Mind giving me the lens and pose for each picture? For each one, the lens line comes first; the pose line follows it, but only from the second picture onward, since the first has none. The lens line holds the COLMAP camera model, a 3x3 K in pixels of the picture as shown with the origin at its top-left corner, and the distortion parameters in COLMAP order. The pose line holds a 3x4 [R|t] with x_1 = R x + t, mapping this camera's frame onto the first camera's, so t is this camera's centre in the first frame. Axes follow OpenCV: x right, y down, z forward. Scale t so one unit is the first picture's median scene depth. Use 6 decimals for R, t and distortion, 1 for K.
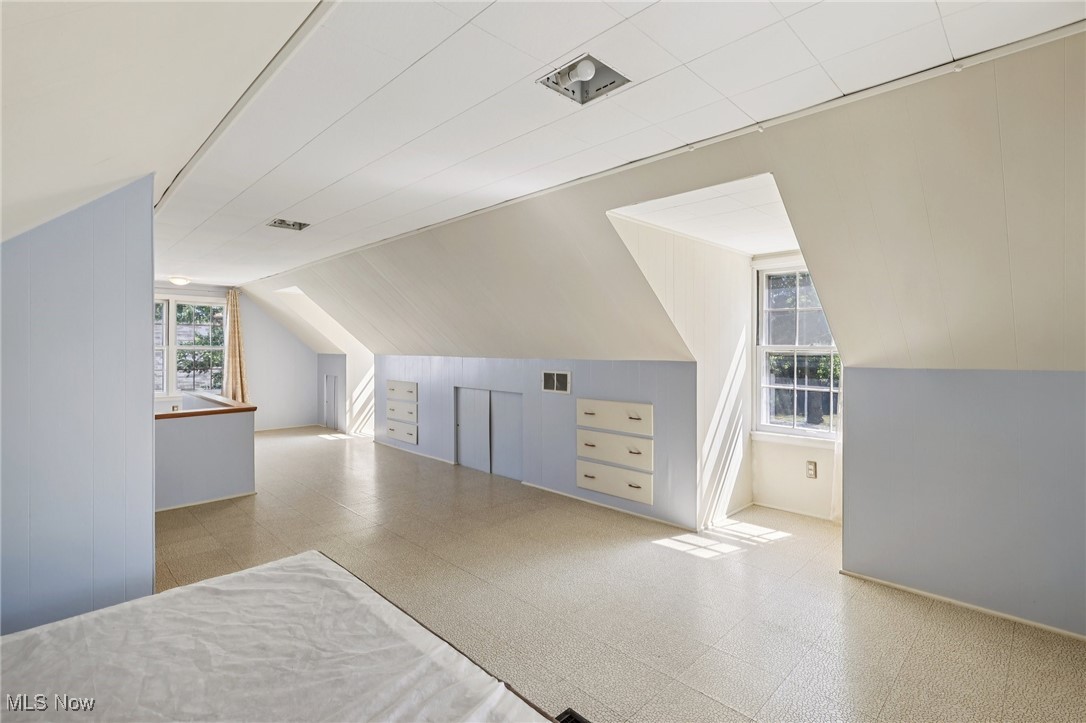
lens RADIAL K [[507.4, 0, 544.5], [0, 507.4, 354.5], [0, 0, 1]] dist [-0.000275, -0.000204]
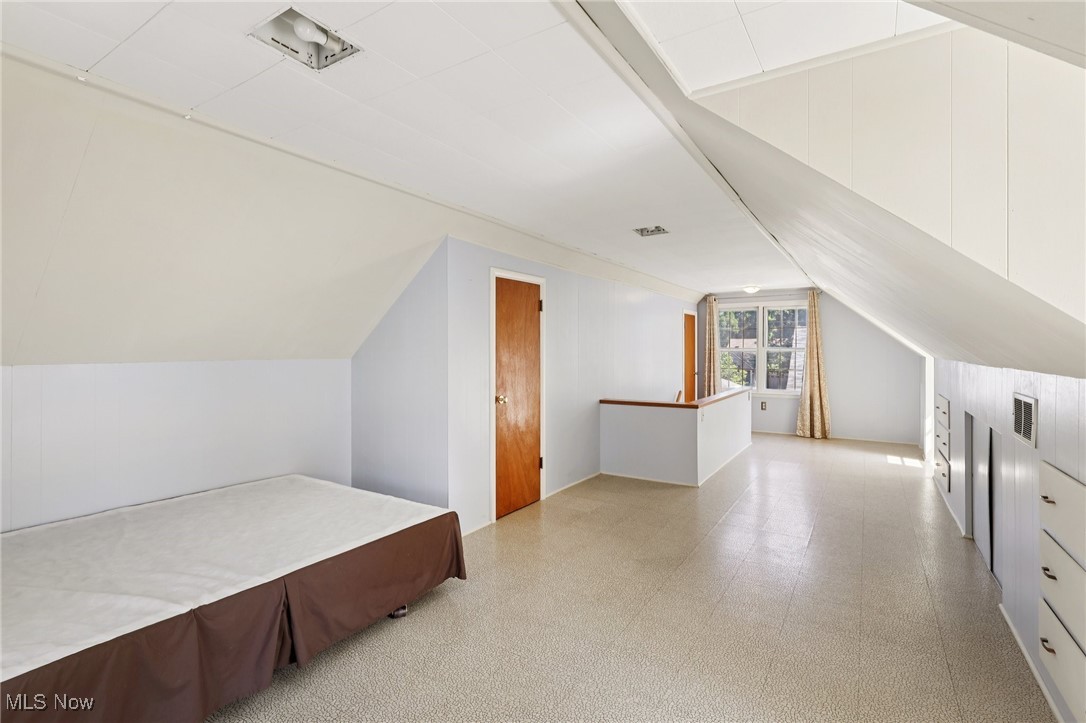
lens RADIAL K [[507.4, 0, 543.4], [0, 507.4, 359.9], [0, 0, 1]] dist [-0.000275, -0.000204]
pose [[0.221885, 0.017385, -0.974918, 0.244234], [-0.011651, 0.999817, 0.015178, -0.001725], [0.975003, 0.007991, 0.222047, 0.284953]]
